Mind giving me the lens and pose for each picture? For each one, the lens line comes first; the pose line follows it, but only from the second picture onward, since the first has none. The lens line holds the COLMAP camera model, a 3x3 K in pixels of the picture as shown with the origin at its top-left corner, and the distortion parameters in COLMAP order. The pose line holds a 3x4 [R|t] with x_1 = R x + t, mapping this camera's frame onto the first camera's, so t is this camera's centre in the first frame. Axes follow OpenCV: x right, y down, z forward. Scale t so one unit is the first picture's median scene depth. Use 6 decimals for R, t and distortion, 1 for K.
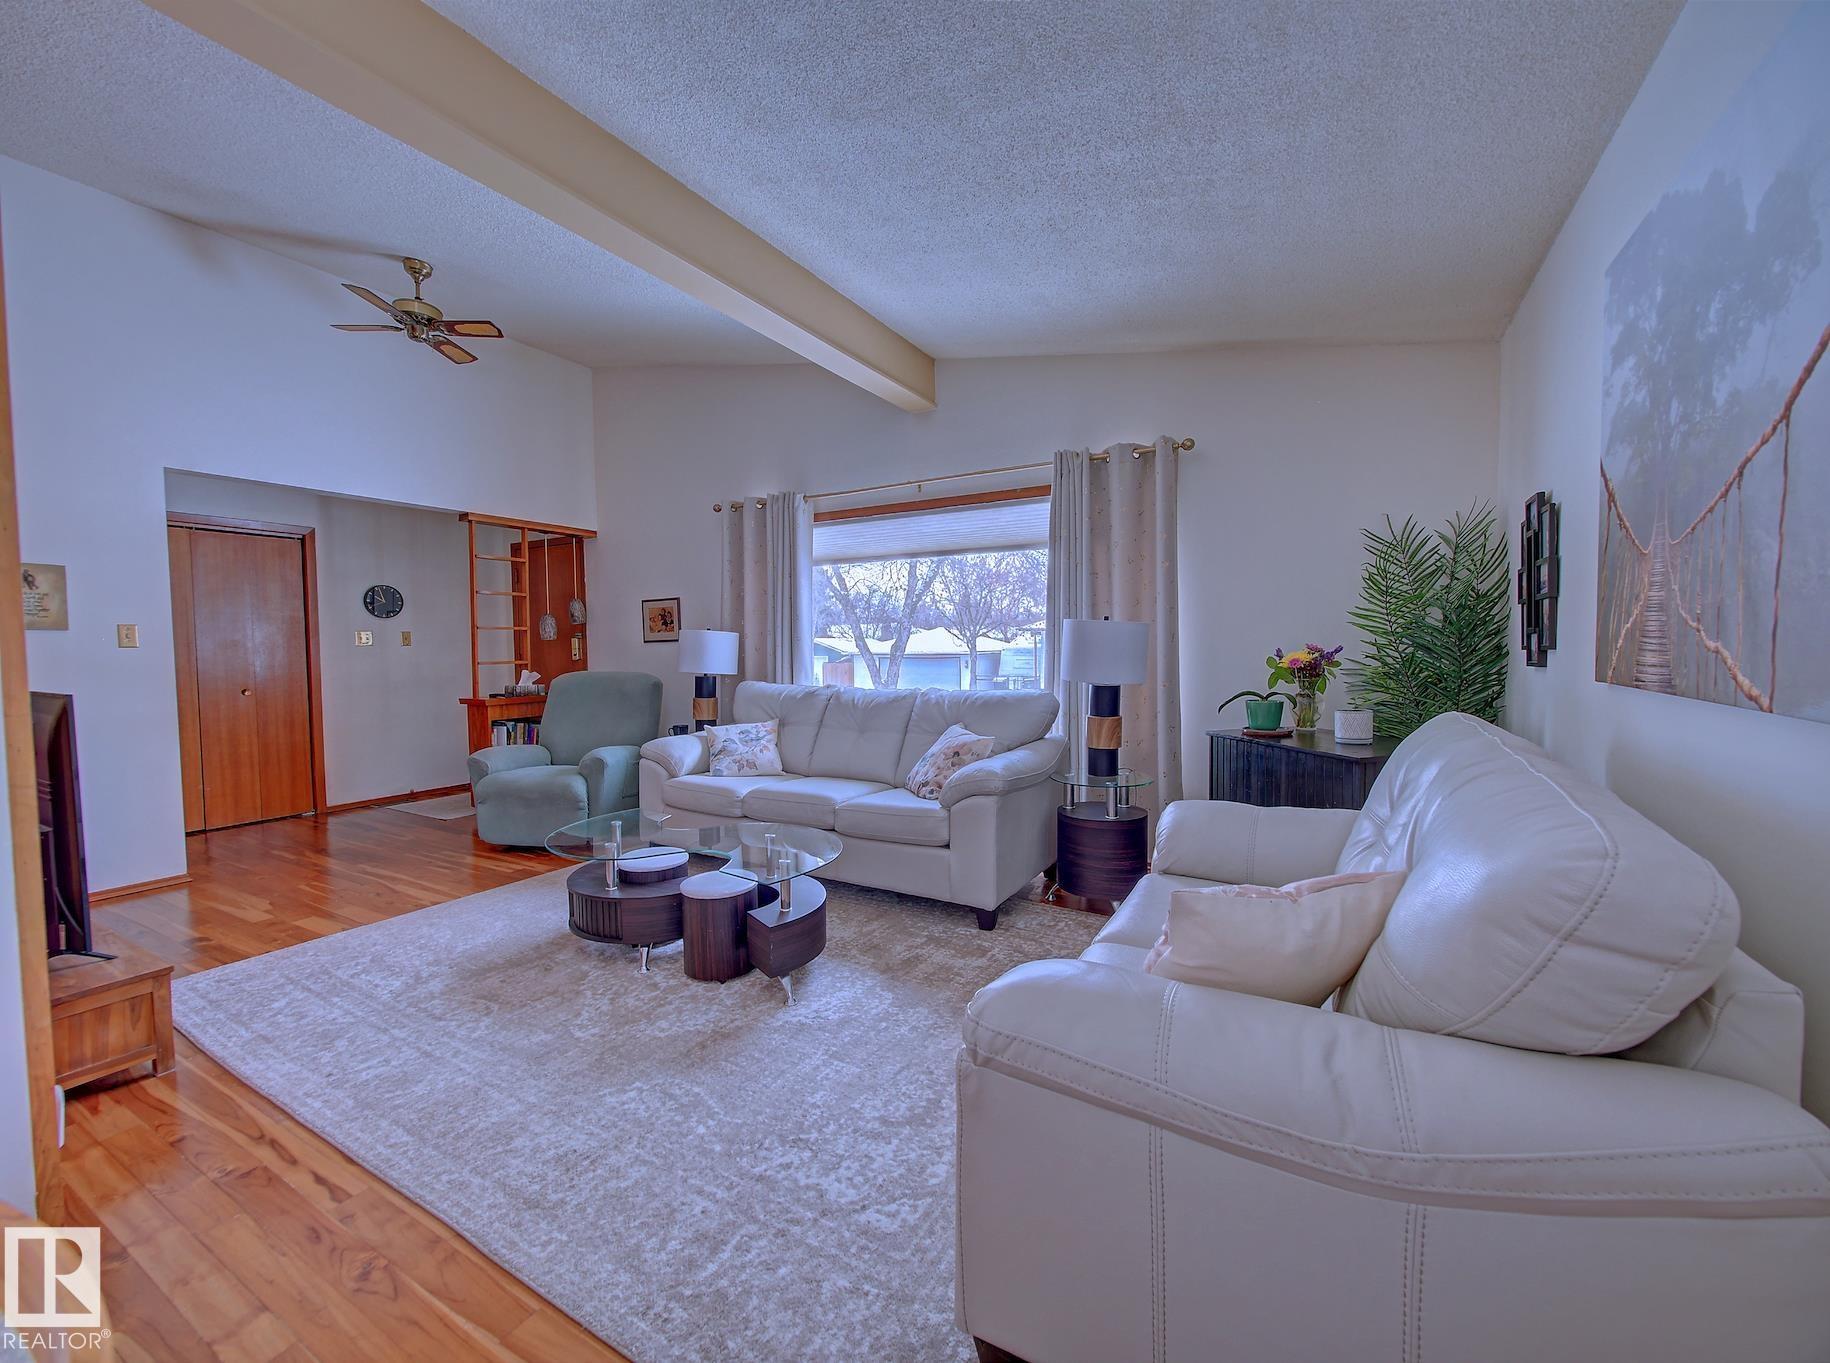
lens RADIAL K [[747.4, 0, 902.2], [0, 747.4, 679.5], [0, 0, 1]] dist [0.004900, -0.000608]
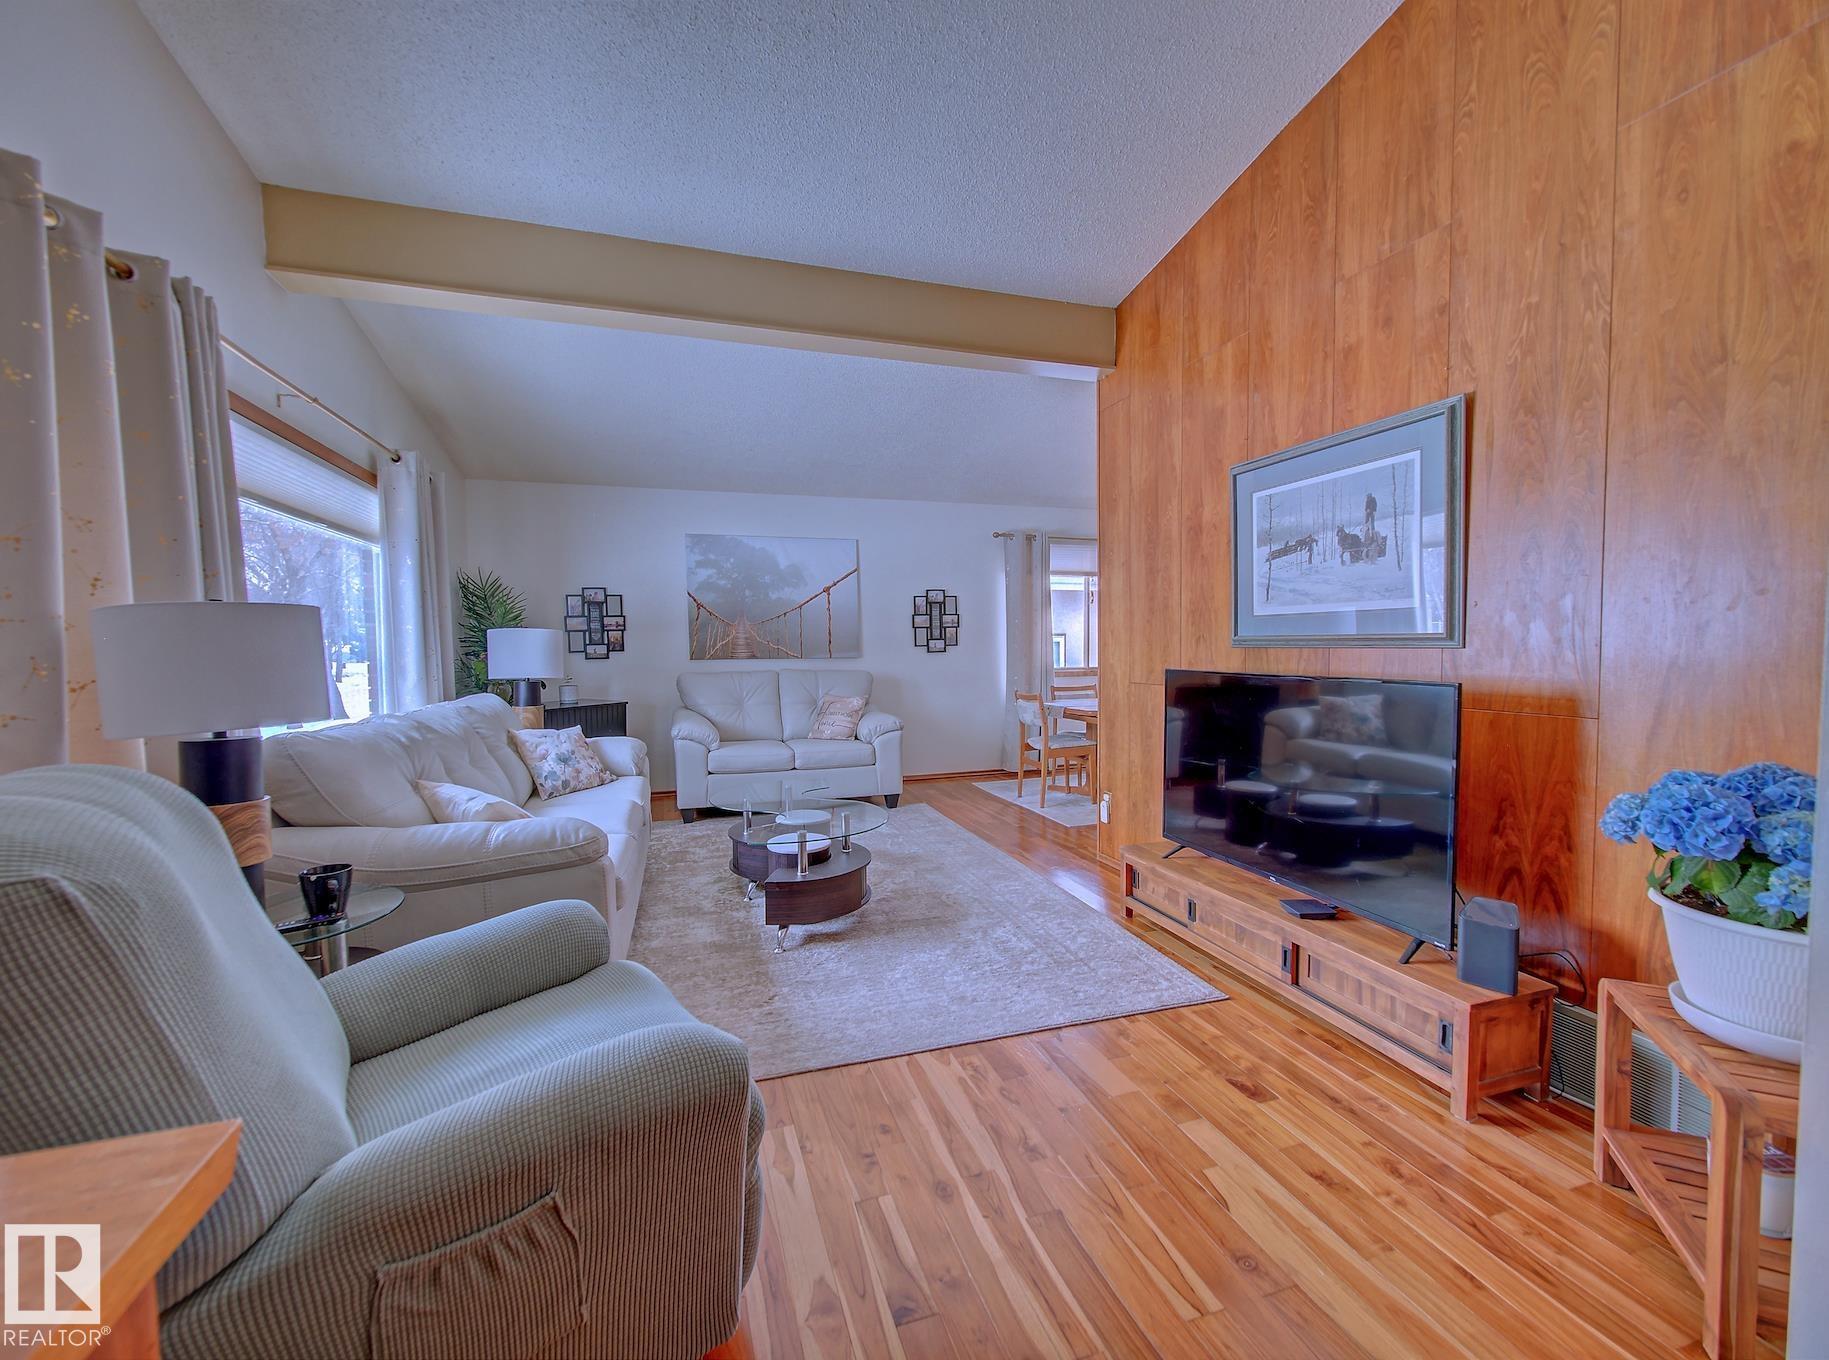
lens RADIAL K [[746.9, 0, 907.6], [0, 746.9, 684.8], [0, 0, 1]] dist [0.004900, -0.000608]
pose [[-0.745105, -0.020238, 0.666640, -1.013692], [0.047986, 0.995322, 0.083850, -0.060240], [-0.665219, 0.094466, -0.740649, 1.458737]]
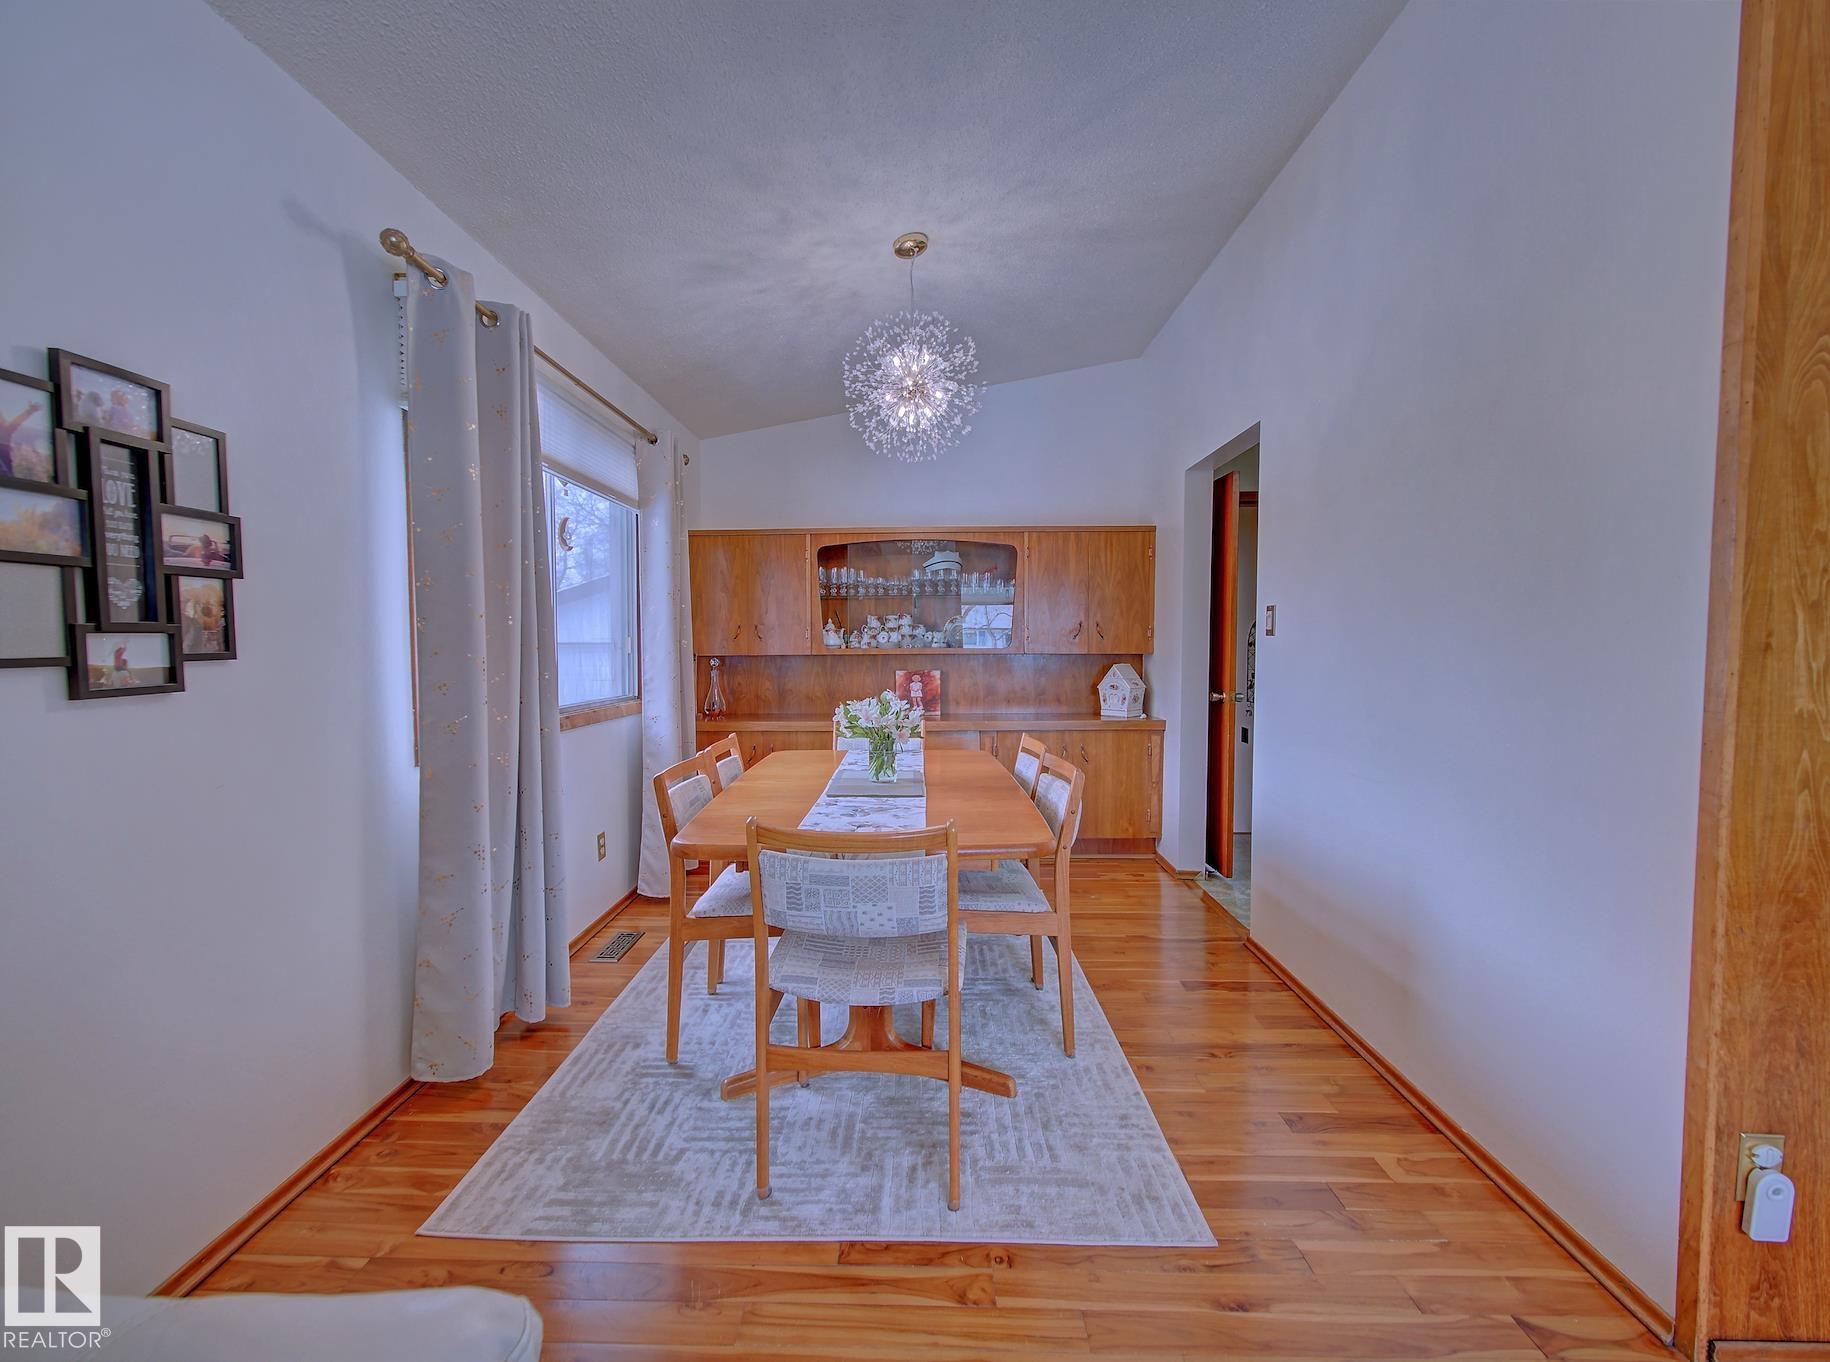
lens RADIAL K [[747.4, 0, 908.6], [0, 747.4, 682.8], [0, 0, 1]] dist [0.004900, -0.000608]
pose [[-0.877042, 0.036525, -0.479024, 0.426488], [-0.012716, 0.994991, 0.099148, -0.059689], [0.480246, 0.093048, -0.872184, 1.200000]]
